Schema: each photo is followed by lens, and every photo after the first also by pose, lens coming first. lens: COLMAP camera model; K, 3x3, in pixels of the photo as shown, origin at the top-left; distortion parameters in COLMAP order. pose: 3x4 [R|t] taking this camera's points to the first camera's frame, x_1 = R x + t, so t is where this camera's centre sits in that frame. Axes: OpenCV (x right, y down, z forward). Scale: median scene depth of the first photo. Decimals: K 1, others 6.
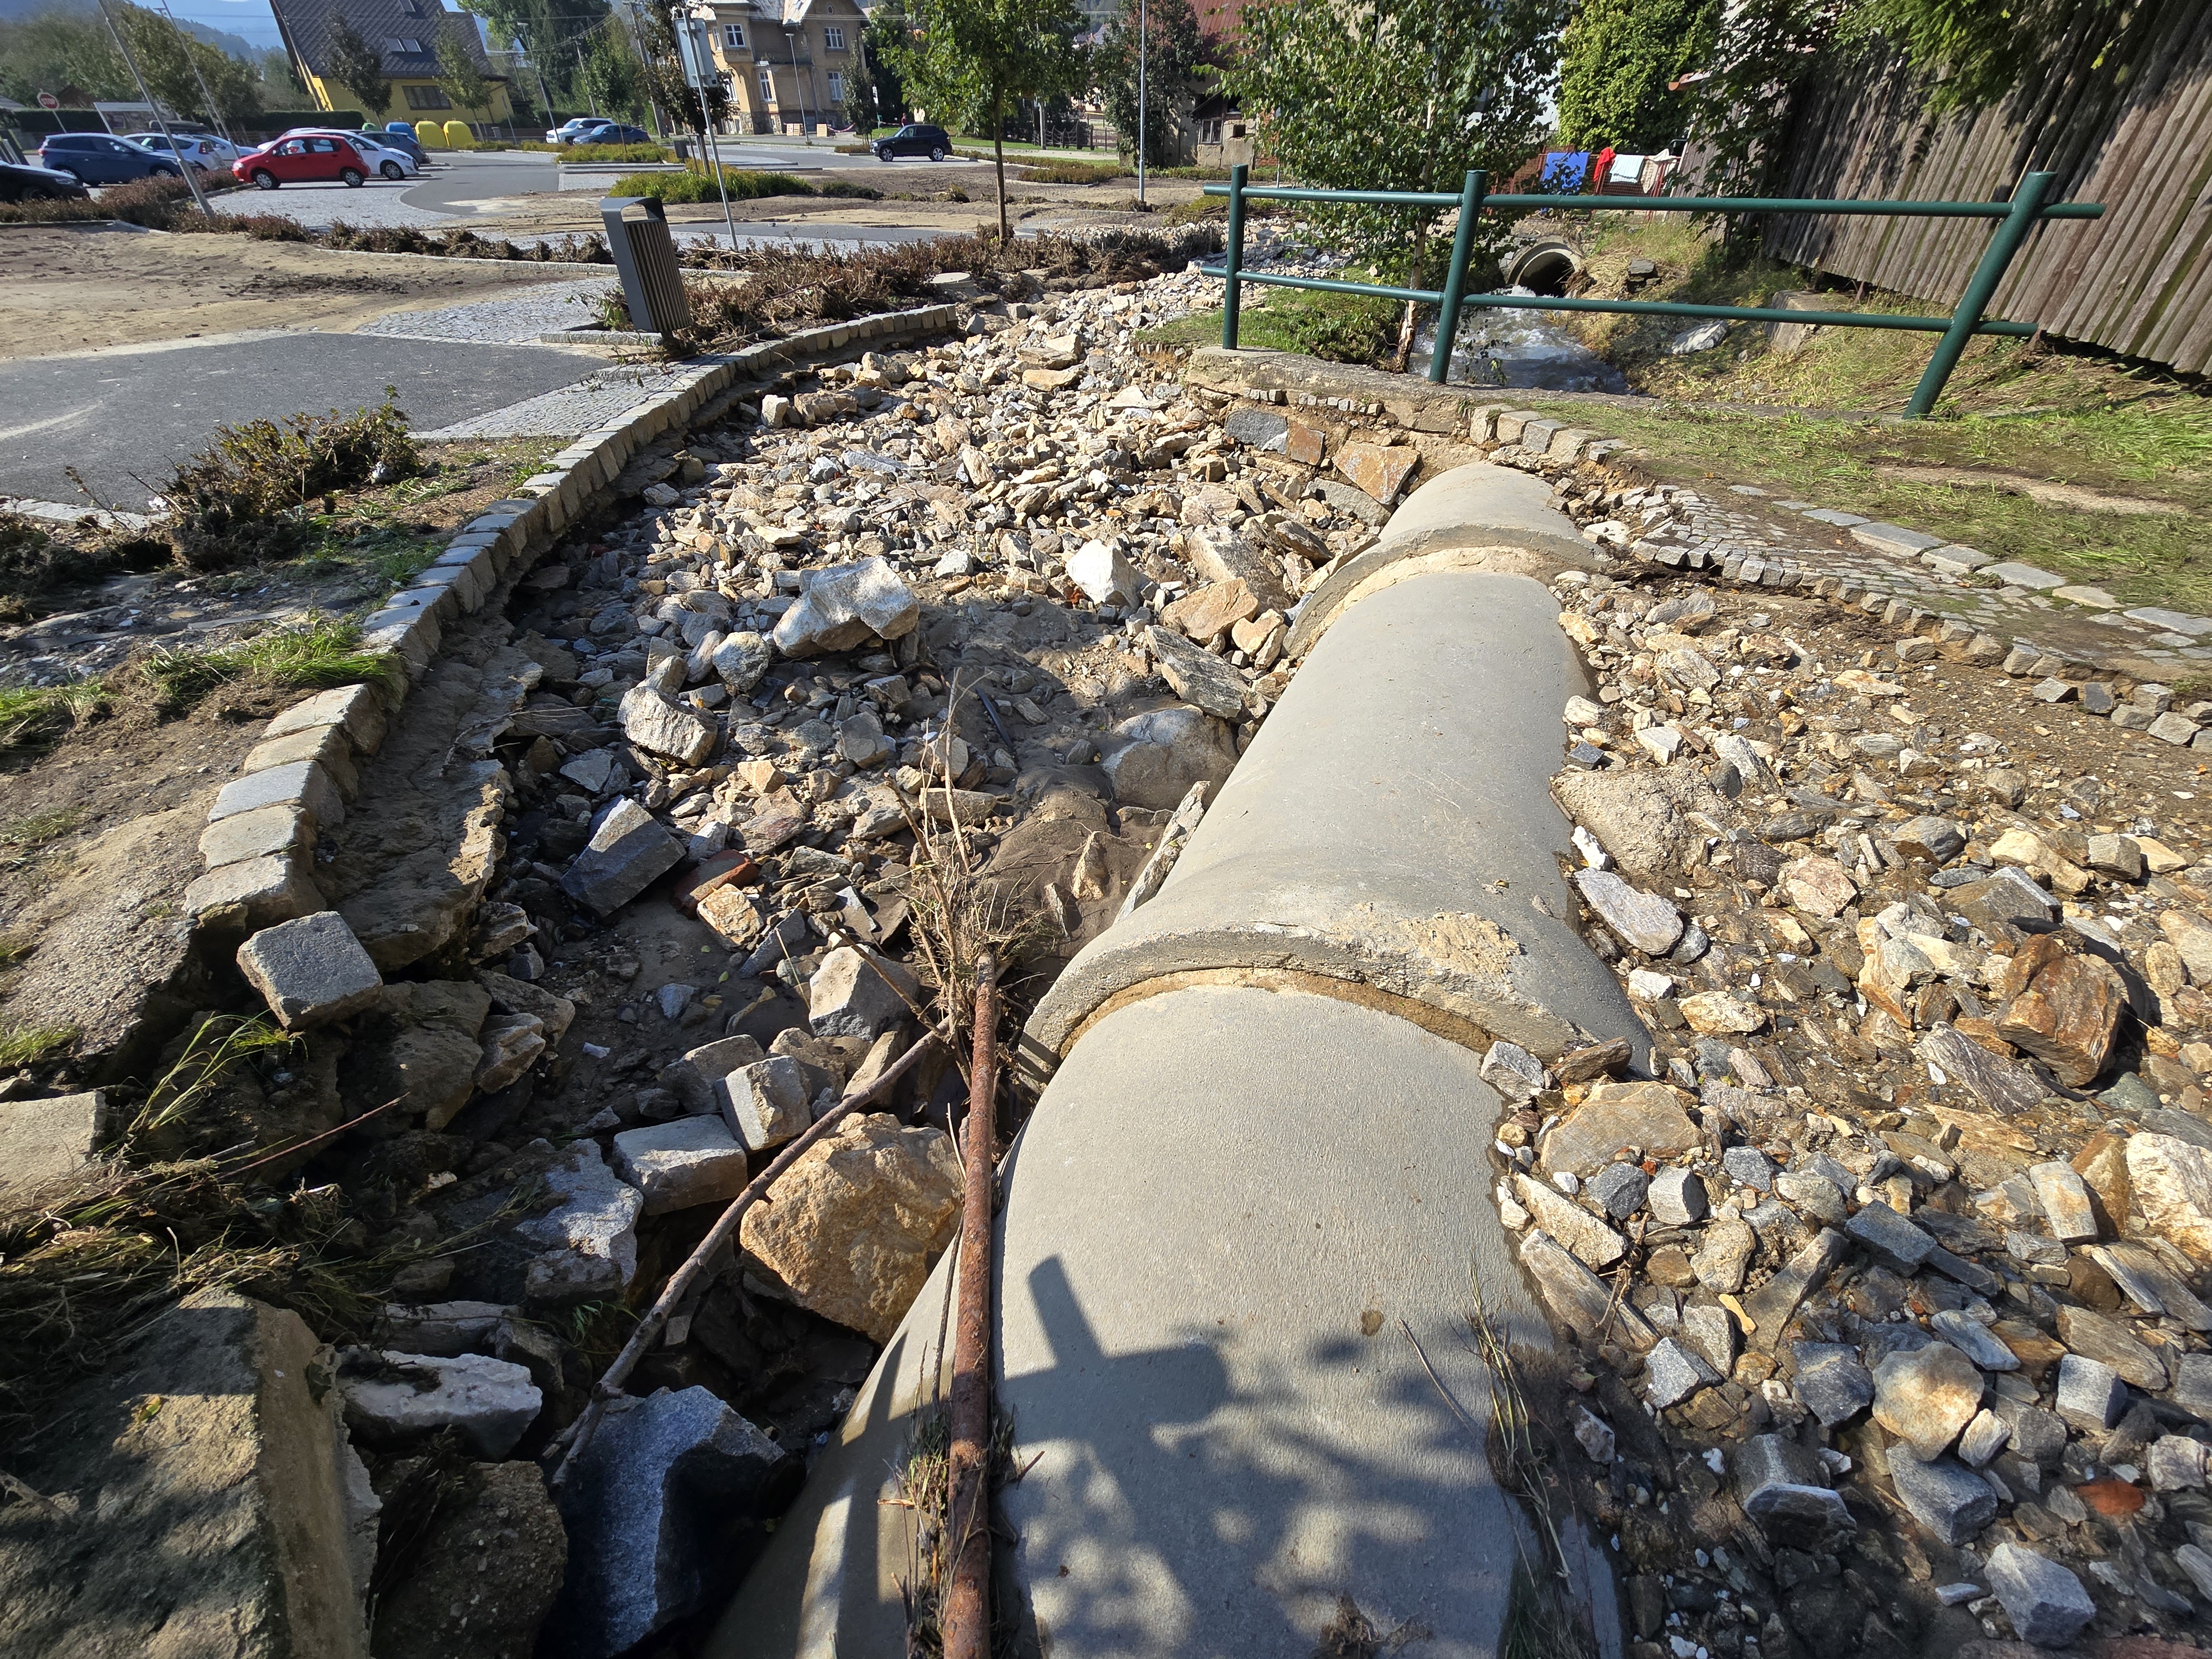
lens RADIAL K [[908.6, 0, 1106.0], [0, 908.6, 829.5], [0, 0, 1]] dist [0.009732, -0.011311]
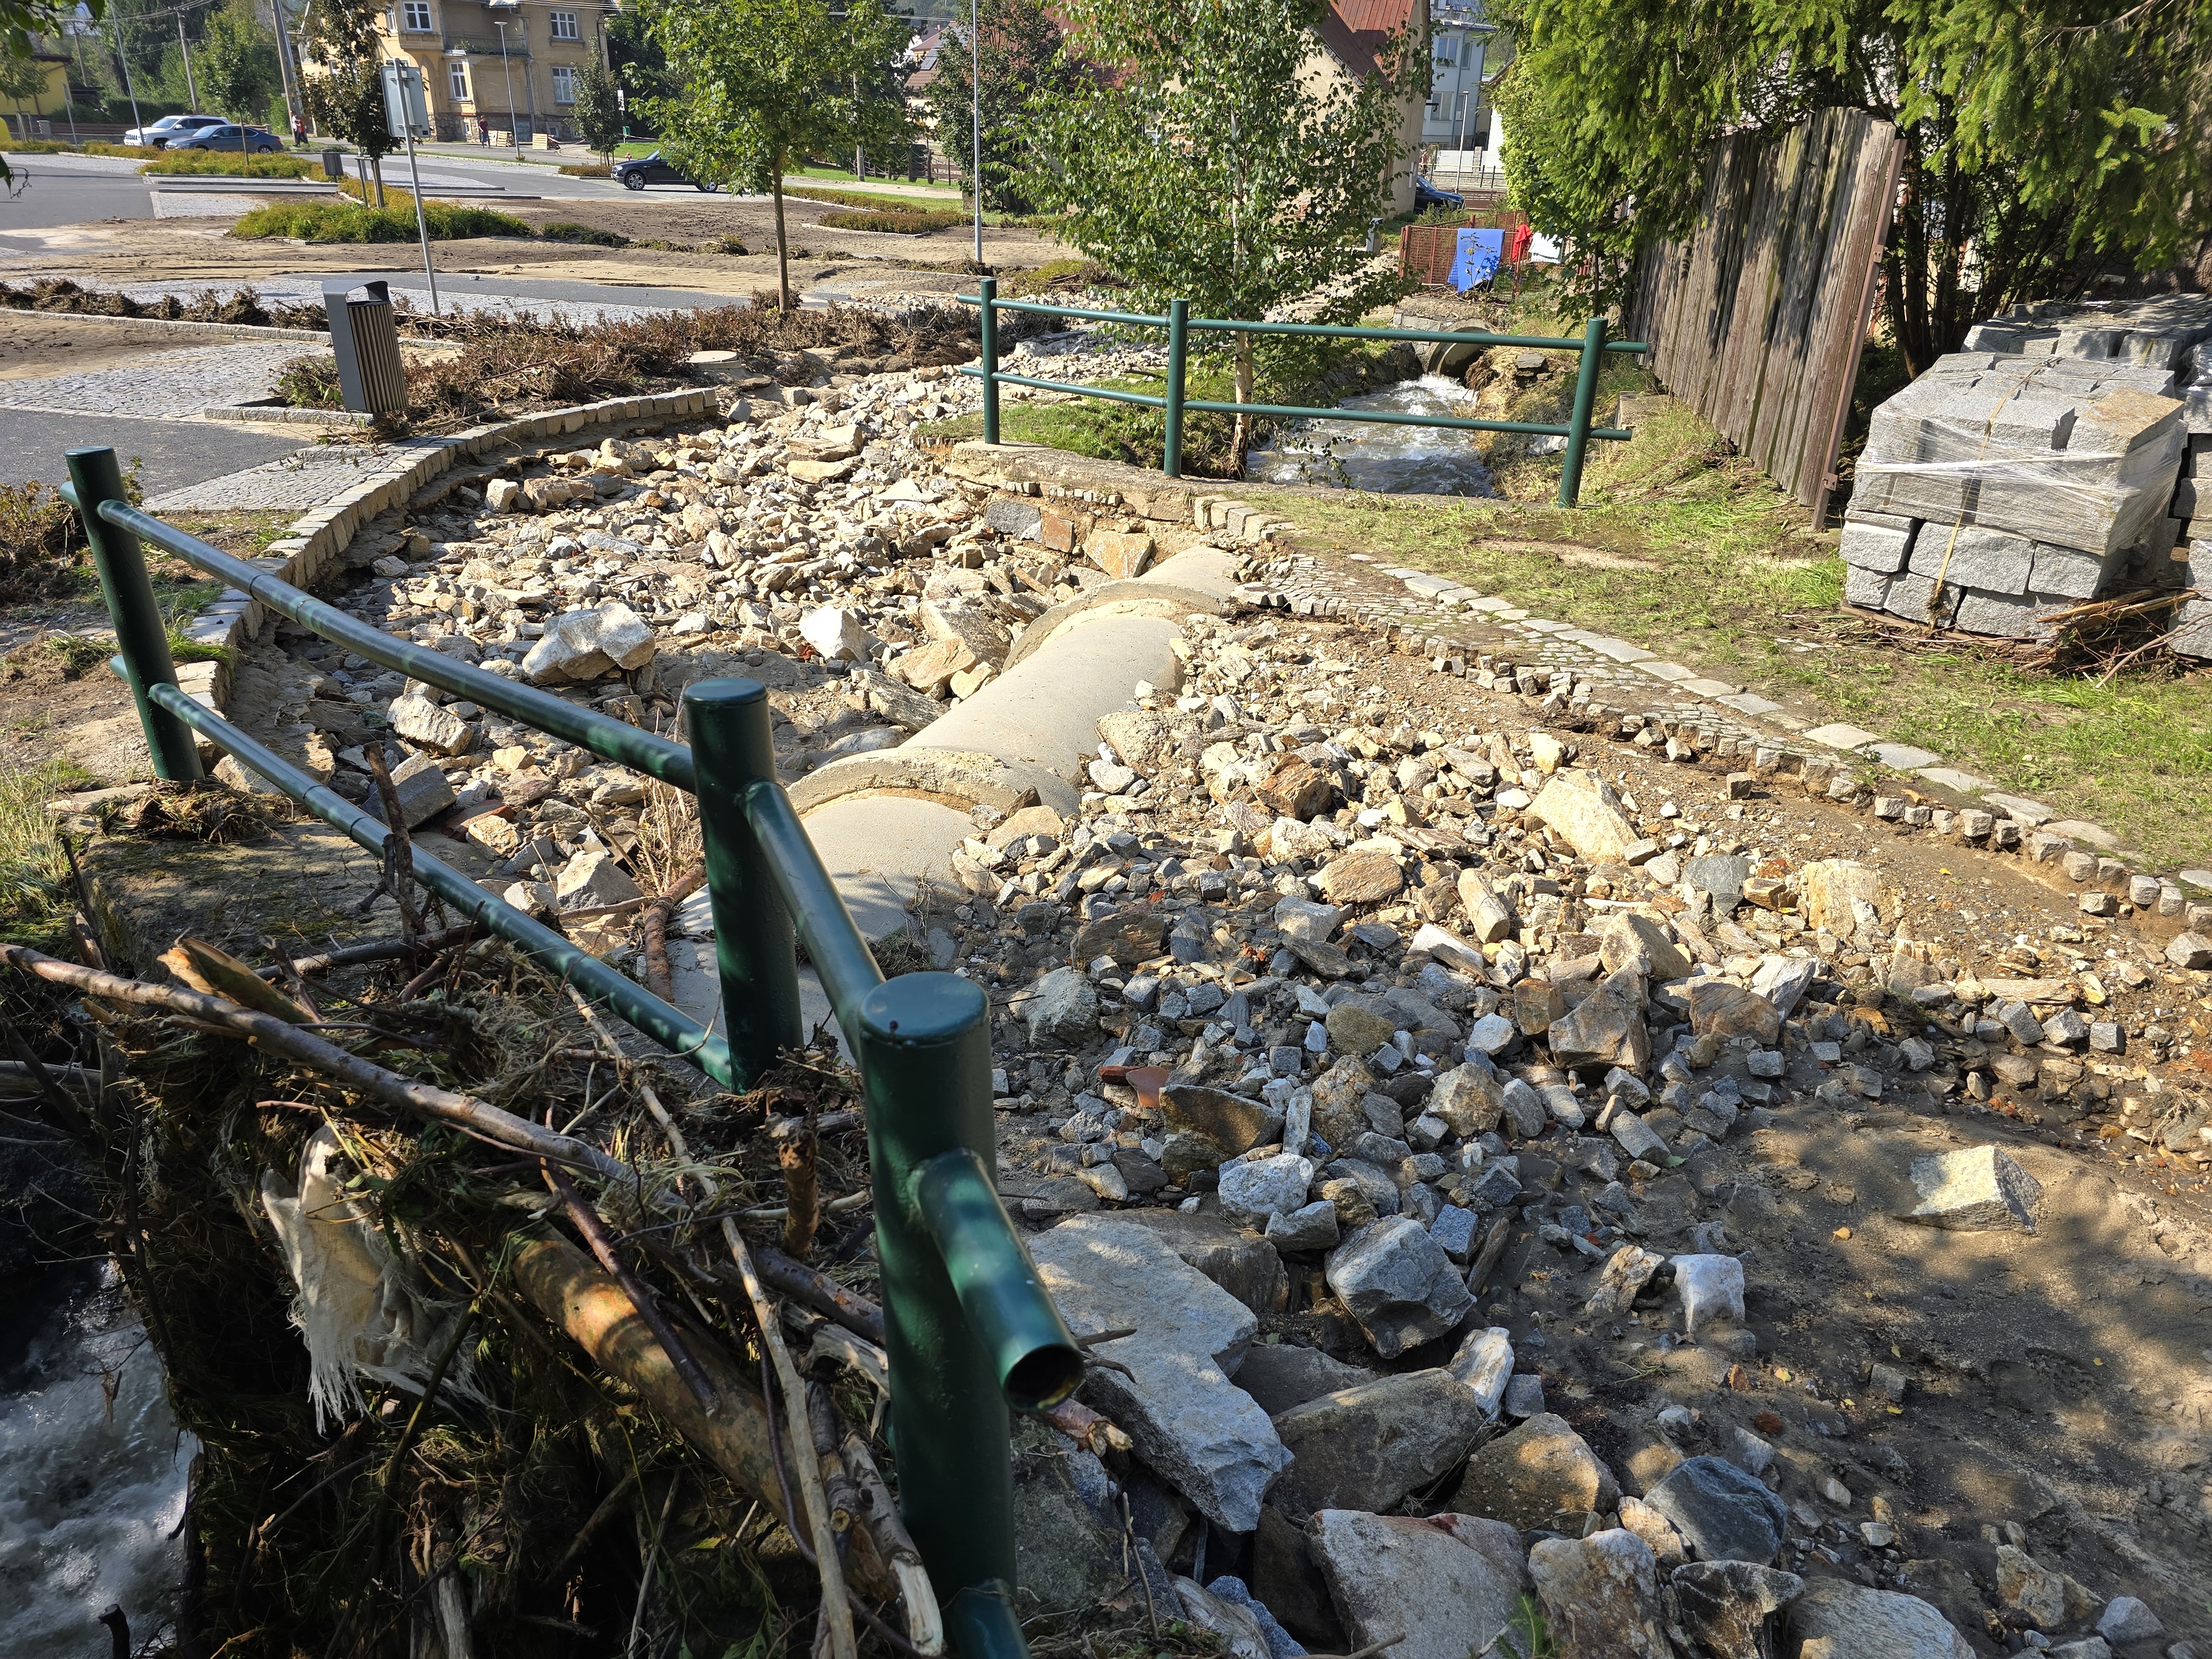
lens RADIAL K [[1495.9, 0, 1106.0], [0, 1495.9, 829.5], [0, 0, 1]] dist [0.098030, -0.110816]
pose [[0.995960, -0.007864, 0.089452, 0.113734], [0.028324, 0.972818, -0.229831, 0.263116], [-0.085213, 0.231436, 0.969111, -0.506788]]
